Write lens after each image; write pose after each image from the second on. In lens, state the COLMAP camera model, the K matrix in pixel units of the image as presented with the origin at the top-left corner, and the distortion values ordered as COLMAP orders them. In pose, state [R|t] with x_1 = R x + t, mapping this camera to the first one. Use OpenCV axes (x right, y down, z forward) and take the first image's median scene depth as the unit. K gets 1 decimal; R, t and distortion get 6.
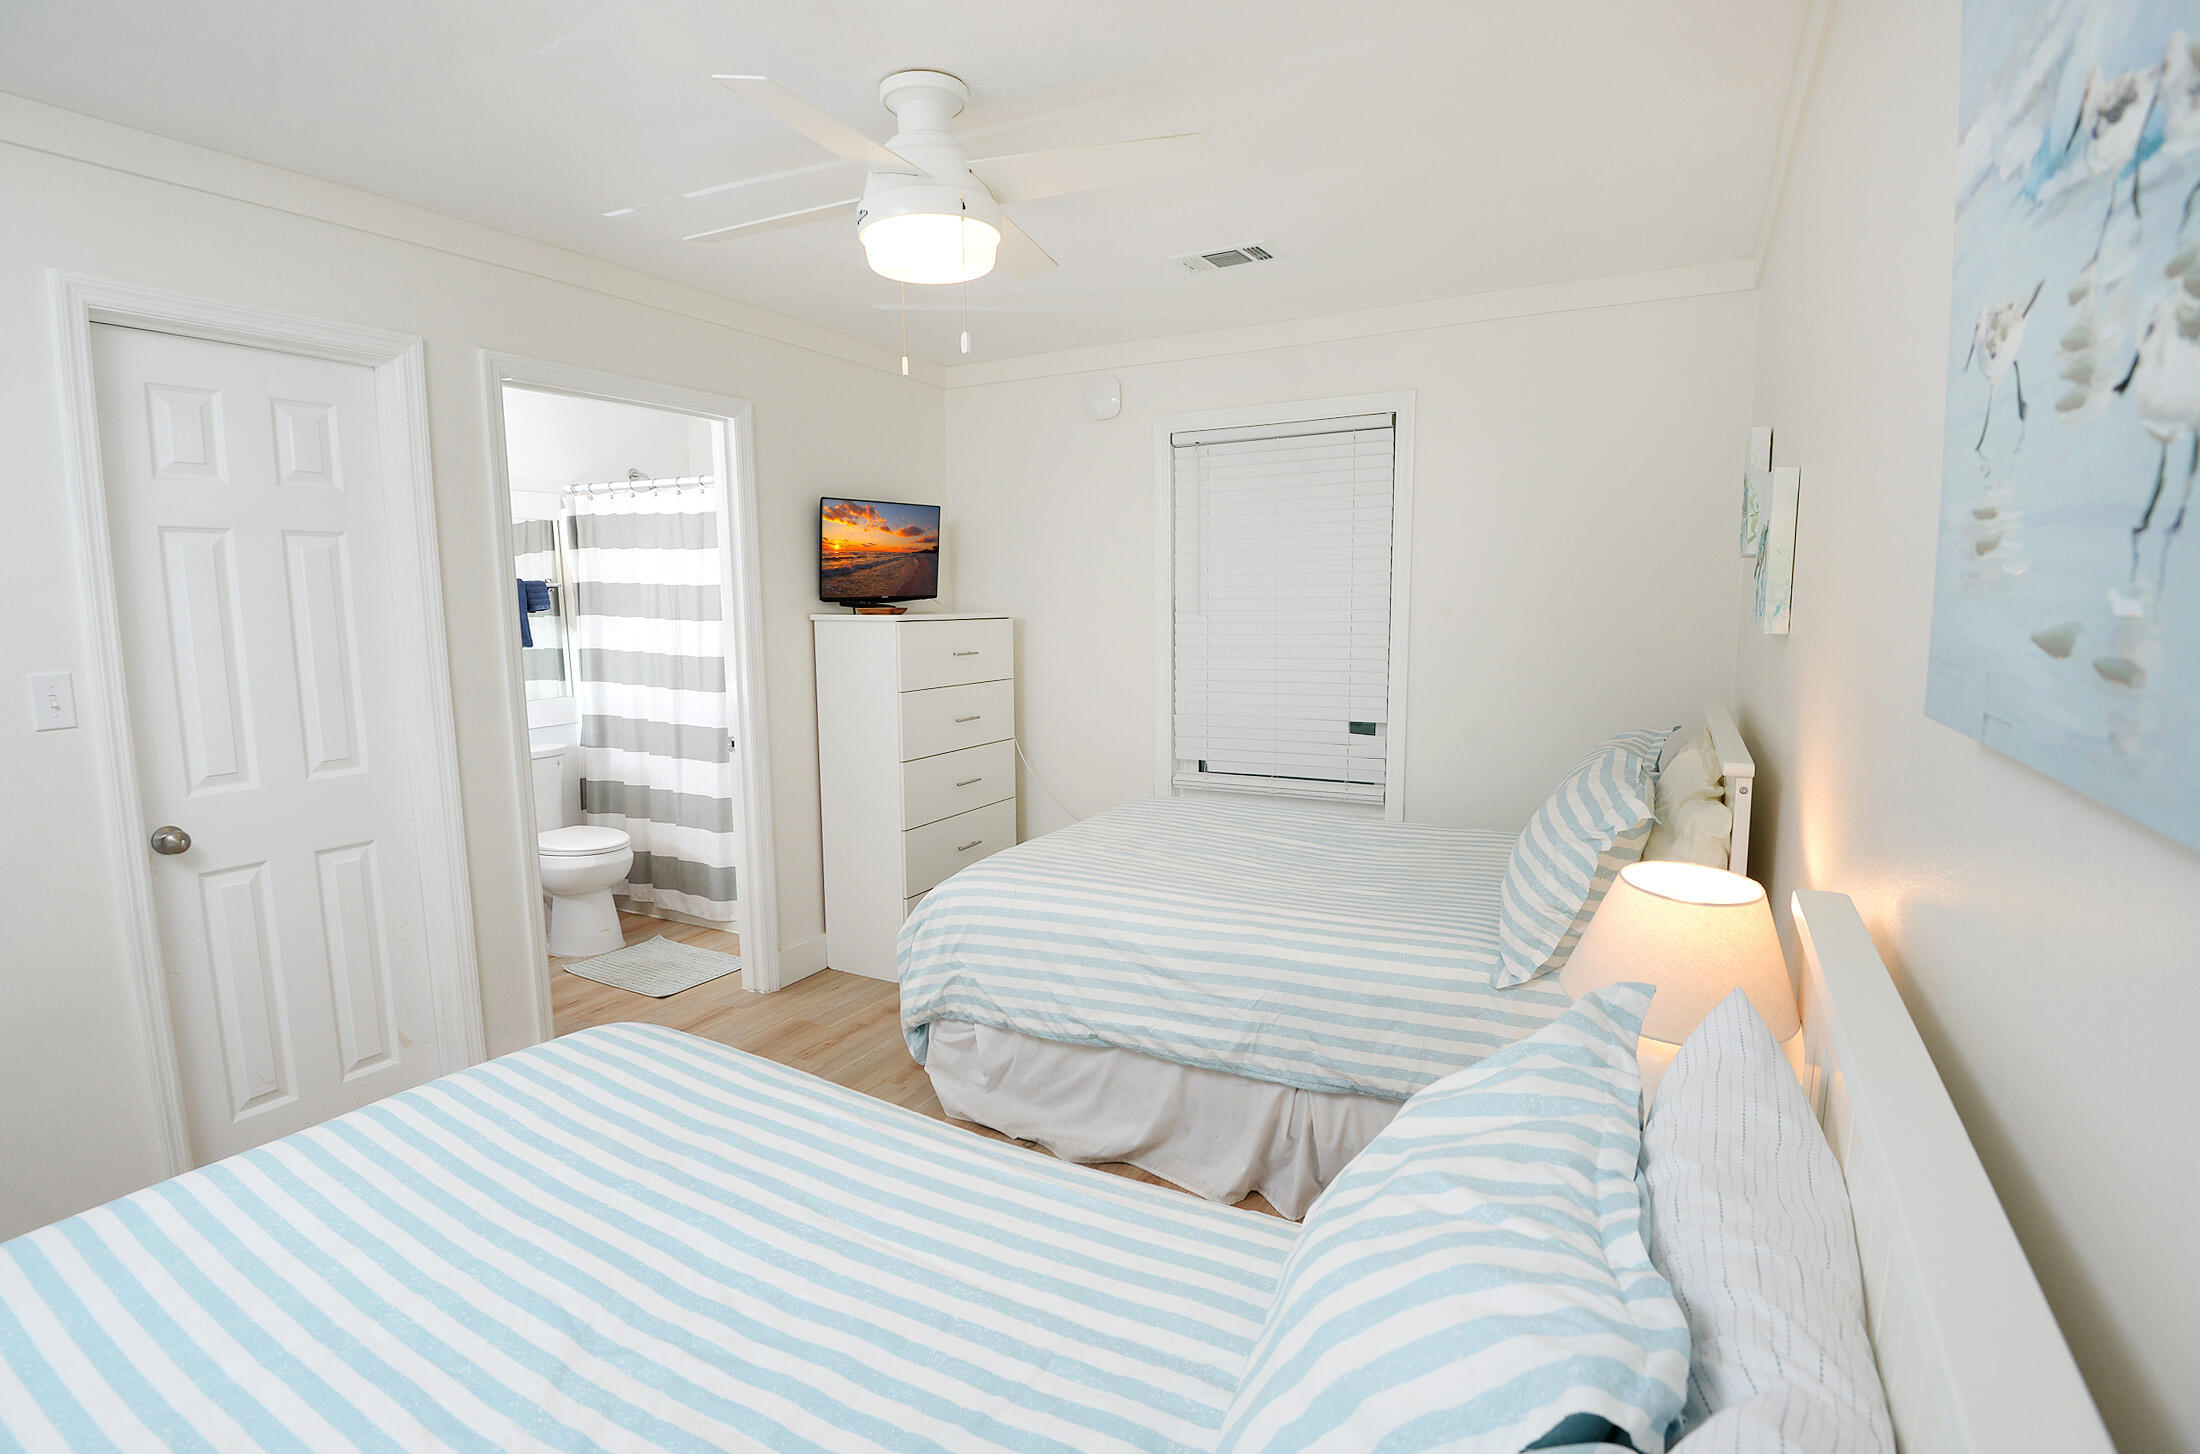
lens RADIAL K [[1058.2, 0, 1093.0], [0, 1058.2, 726.1], [0, 0, 1]] dist [-0.024643, -0.002338]
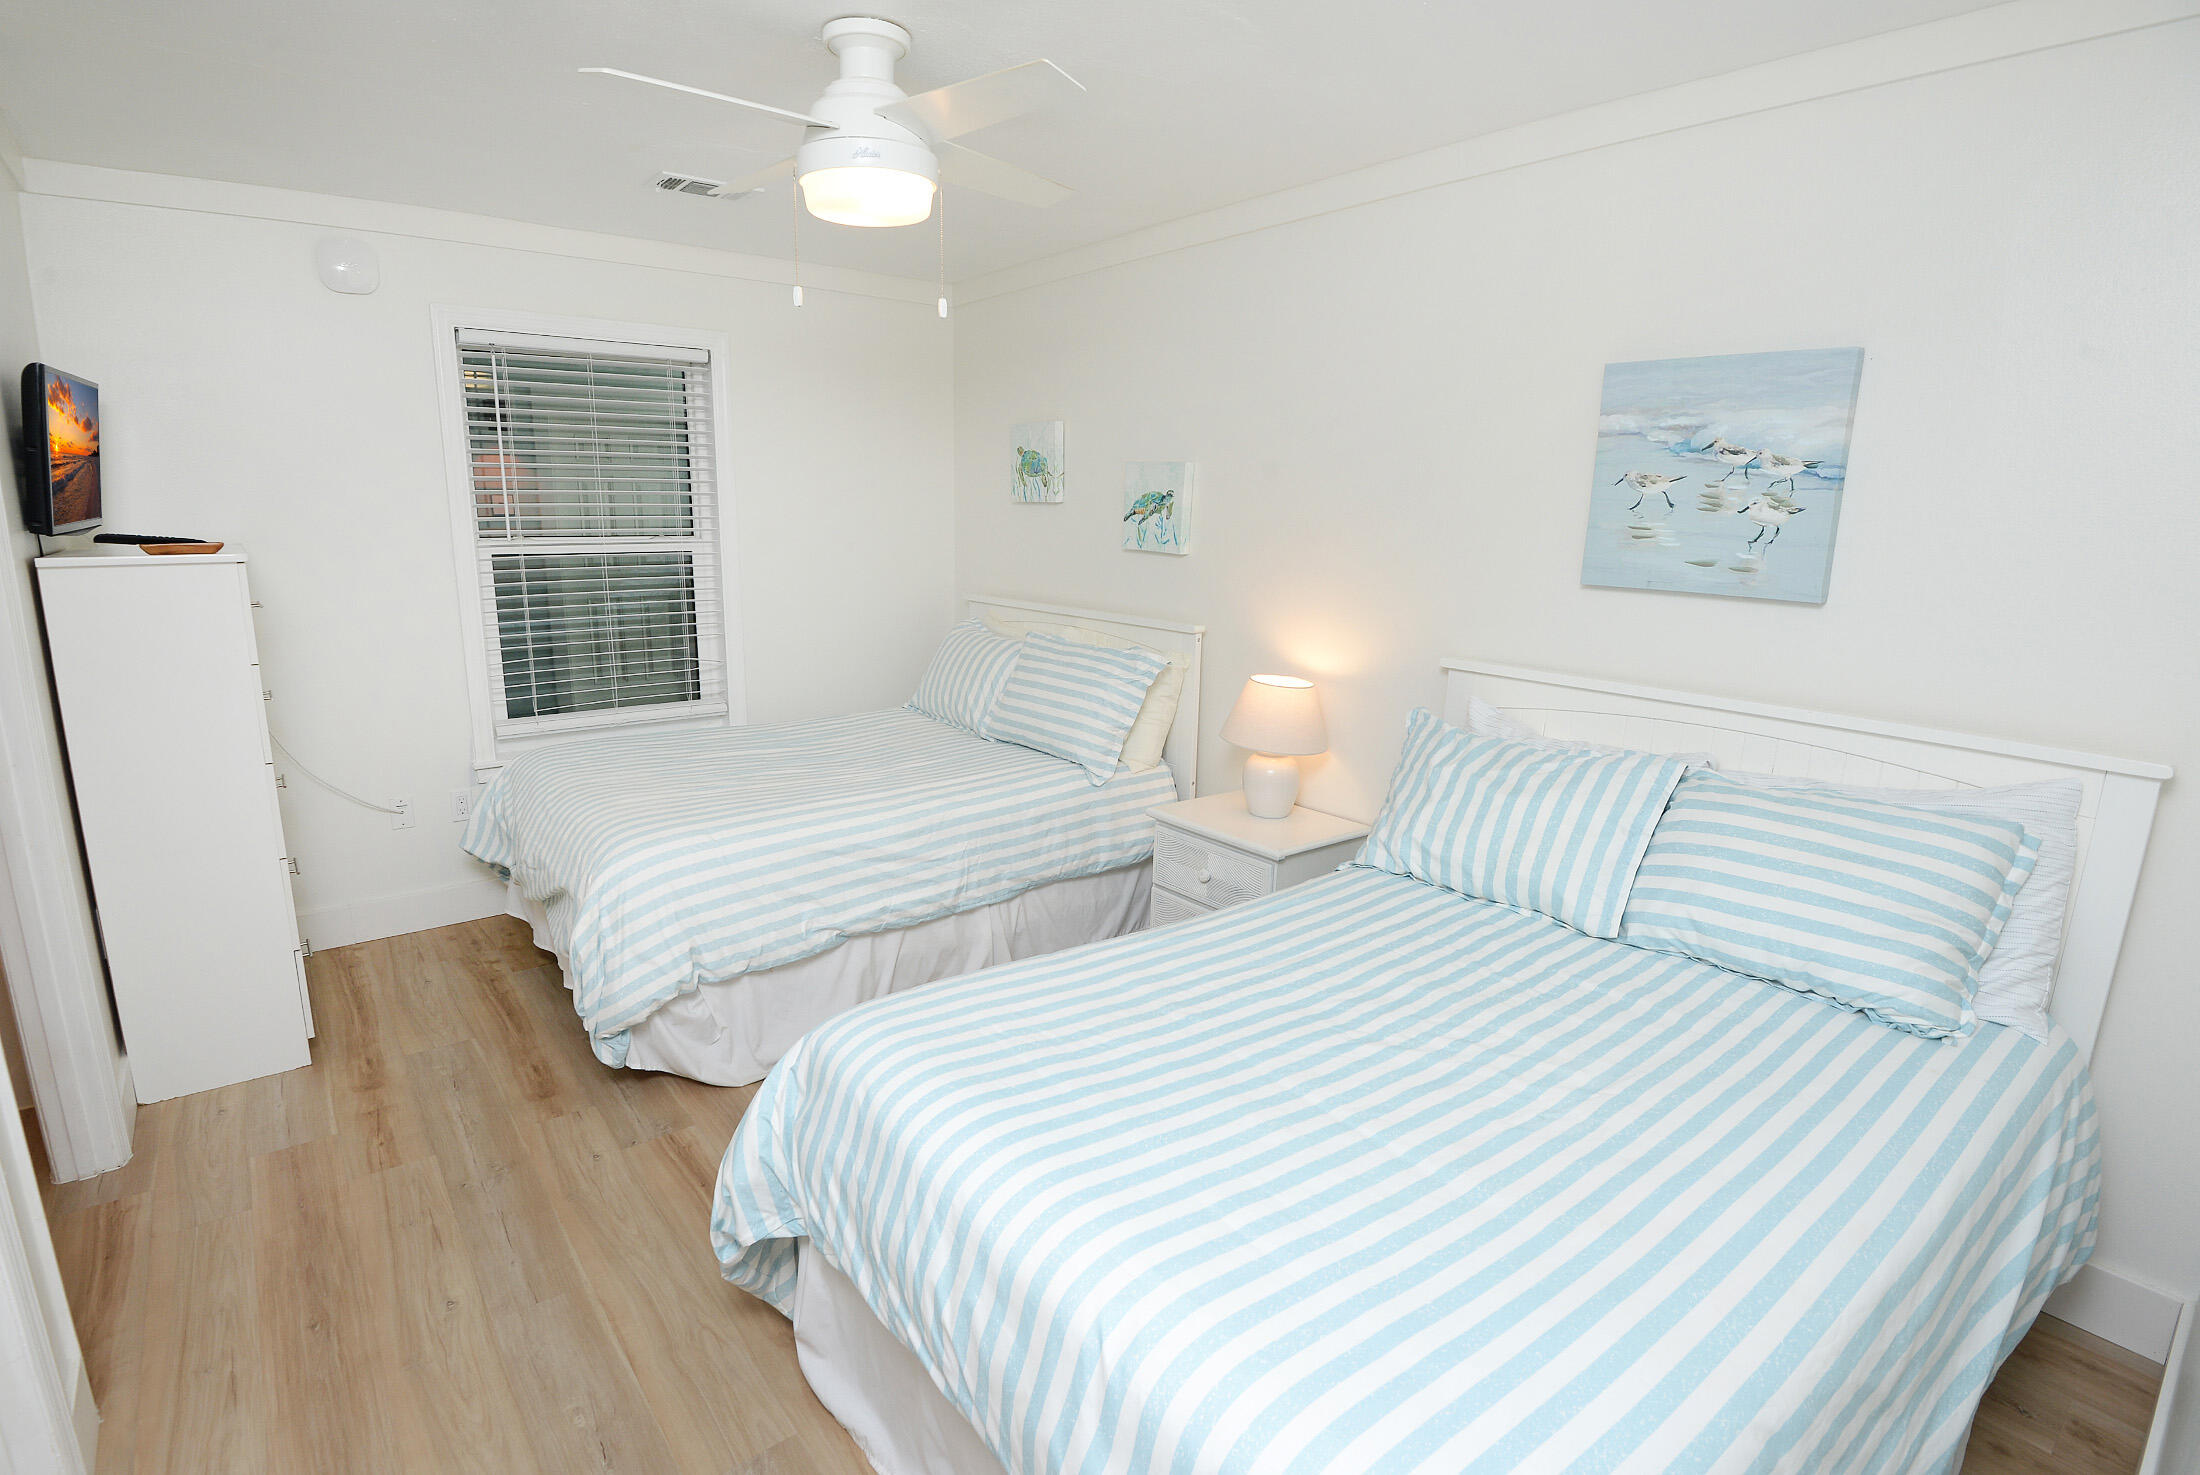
lens RADIAL K [[1058.2, 0, 1077.2], [0, 1058.2, 743.4], [0, 0, 1]] dist [-0.024643, -0.002338]
pose [[0.399968, -0.189427, 0.896740, -0.936315], [0.095359, 0.981700, 0.164841, -0.068996], [-0.911555, 0.019581, 0.410712, 0.347355]]
